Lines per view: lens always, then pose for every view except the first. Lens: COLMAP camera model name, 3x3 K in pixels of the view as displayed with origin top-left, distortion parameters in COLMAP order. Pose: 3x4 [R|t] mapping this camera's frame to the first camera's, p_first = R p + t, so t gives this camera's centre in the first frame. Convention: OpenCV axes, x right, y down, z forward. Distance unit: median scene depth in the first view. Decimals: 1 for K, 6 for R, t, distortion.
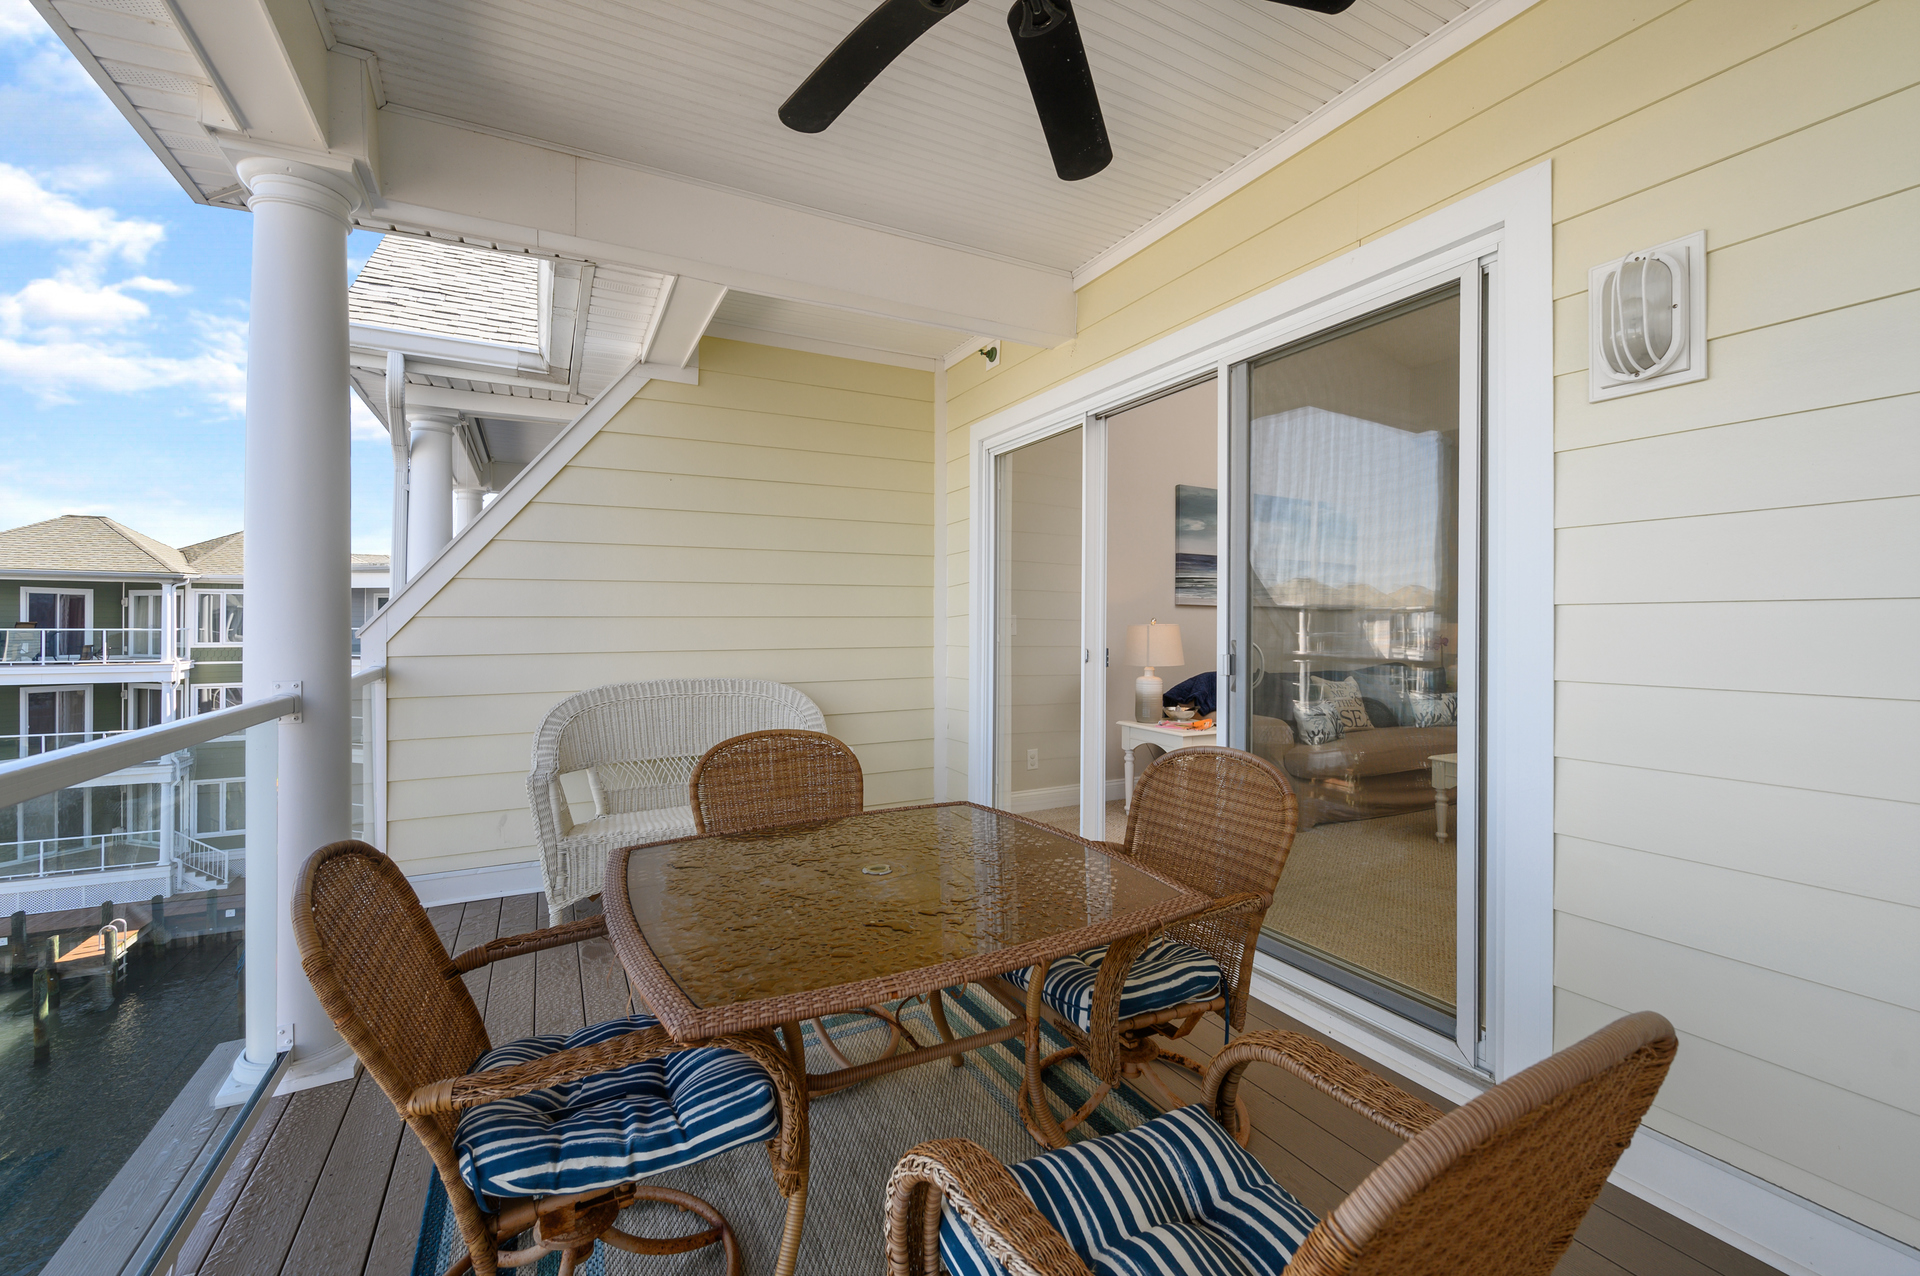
lens RADIAL K [[806.0, 0, 949.0], [0, 806.0, 628.1], [0, 0, 1]] dist [-0.001417, -0.000125]
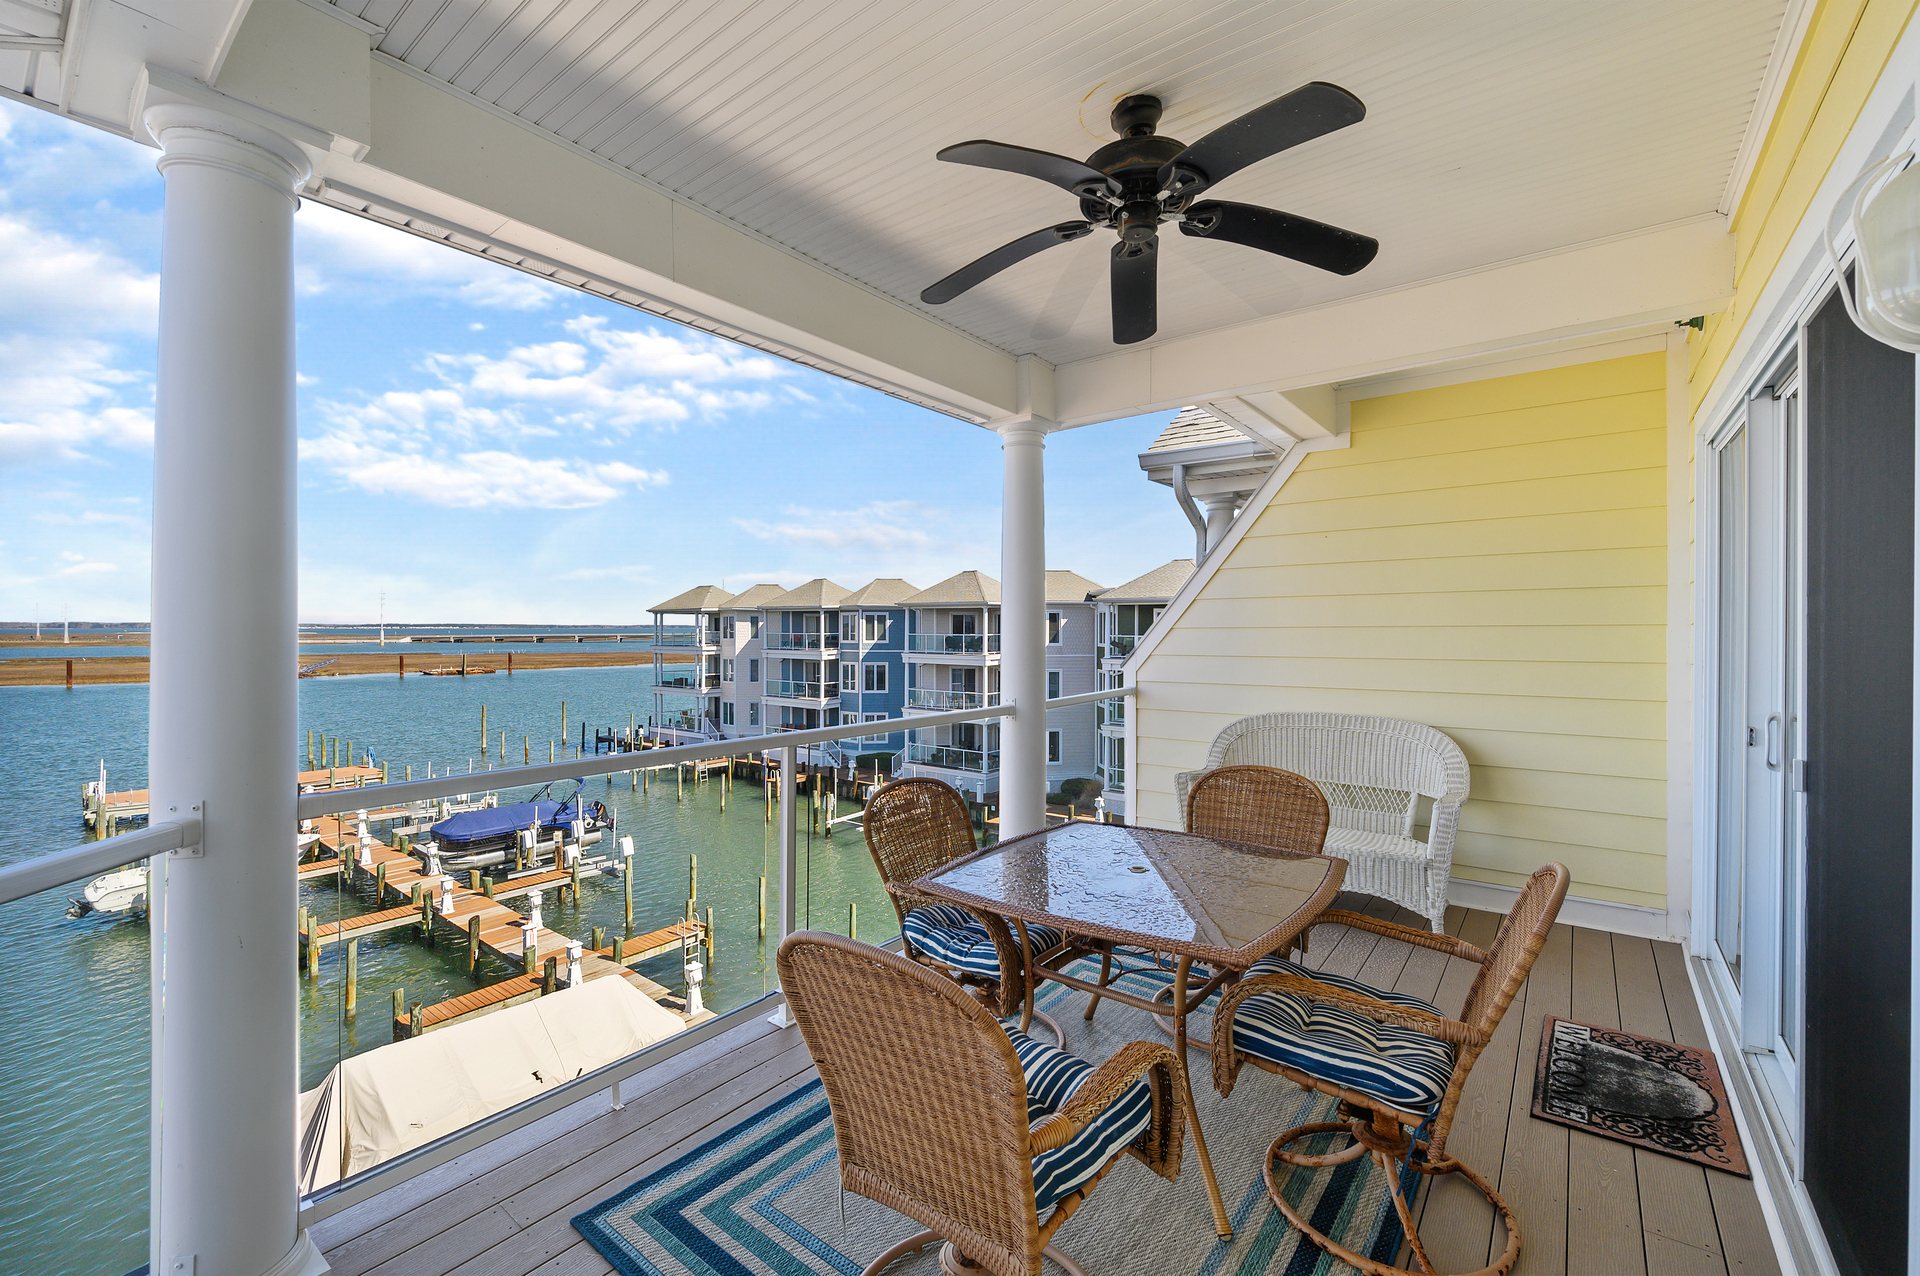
lens RADIAL K [[806.0, 0, 949.0], [0, 806.0, 628.1], [0, 0, 1]] dist [-0.001417, -0.000125]
pose [[0.397120, 0.001705, -0.917765, 0.763923], [-0.003186, 0.999995, 0.000479, -0.085622], [0.917761, 0.002734, 0.397124, 0.098032]]
